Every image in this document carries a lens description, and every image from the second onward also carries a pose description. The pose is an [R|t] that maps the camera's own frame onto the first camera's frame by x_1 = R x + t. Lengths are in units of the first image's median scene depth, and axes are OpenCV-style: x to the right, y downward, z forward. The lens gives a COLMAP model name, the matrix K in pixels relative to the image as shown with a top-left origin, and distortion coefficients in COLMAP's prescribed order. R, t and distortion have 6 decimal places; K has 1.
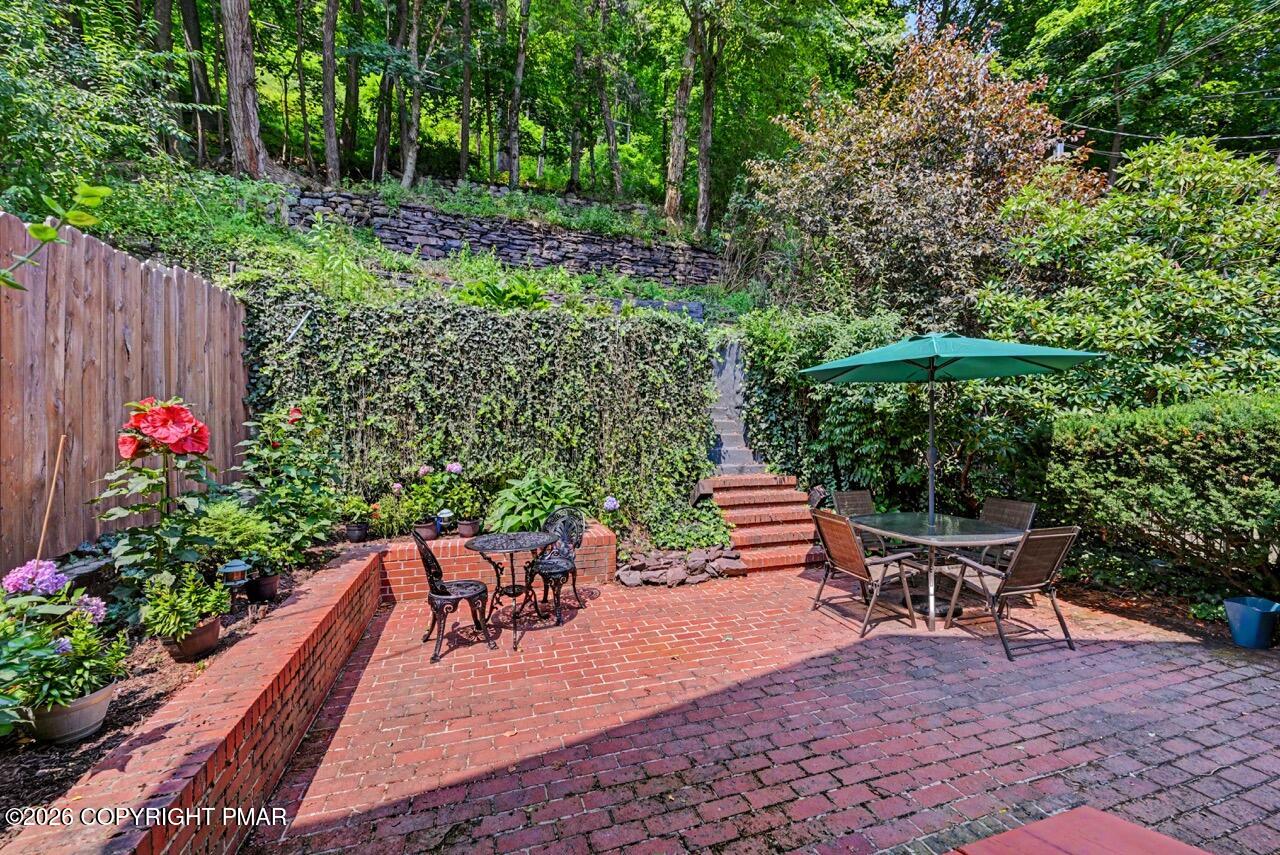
lens RADIAL K [[508.0, 0, 645.3], [0, 508.0, 428.6], [0, 0, 1]] dist [0.000319, -0.000026]
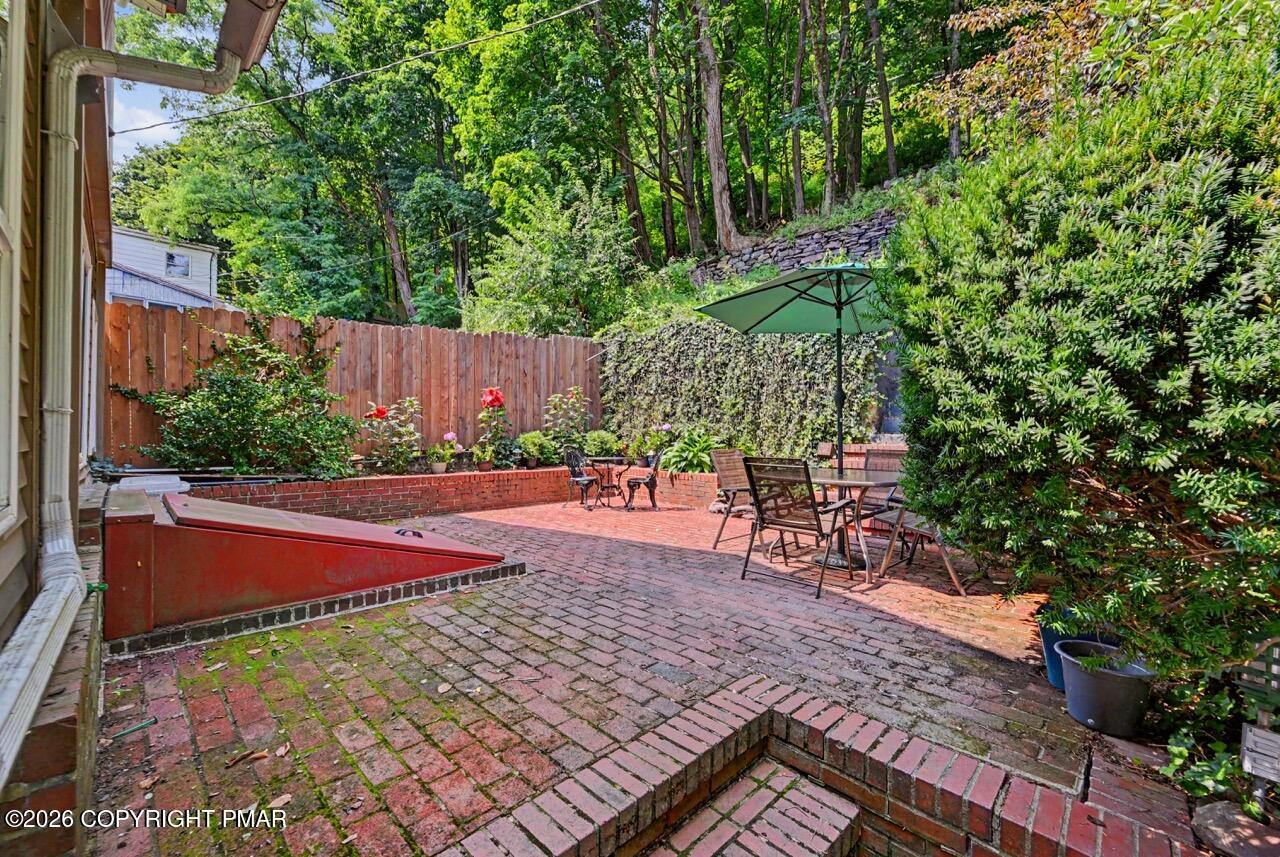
lens RADIAL K [[512.7, 0, 640.0], [0, 512.7, 428.5], [0, 0, 1]] dist [0.000097, 0.000012]
pose [[0.455267, -0.005346, -0.890339, 1.605758], [-0.005854, 0.999942, -0.008998, 0.153521], [0.890336, 0.009309, 0.455209, 0.321140]]
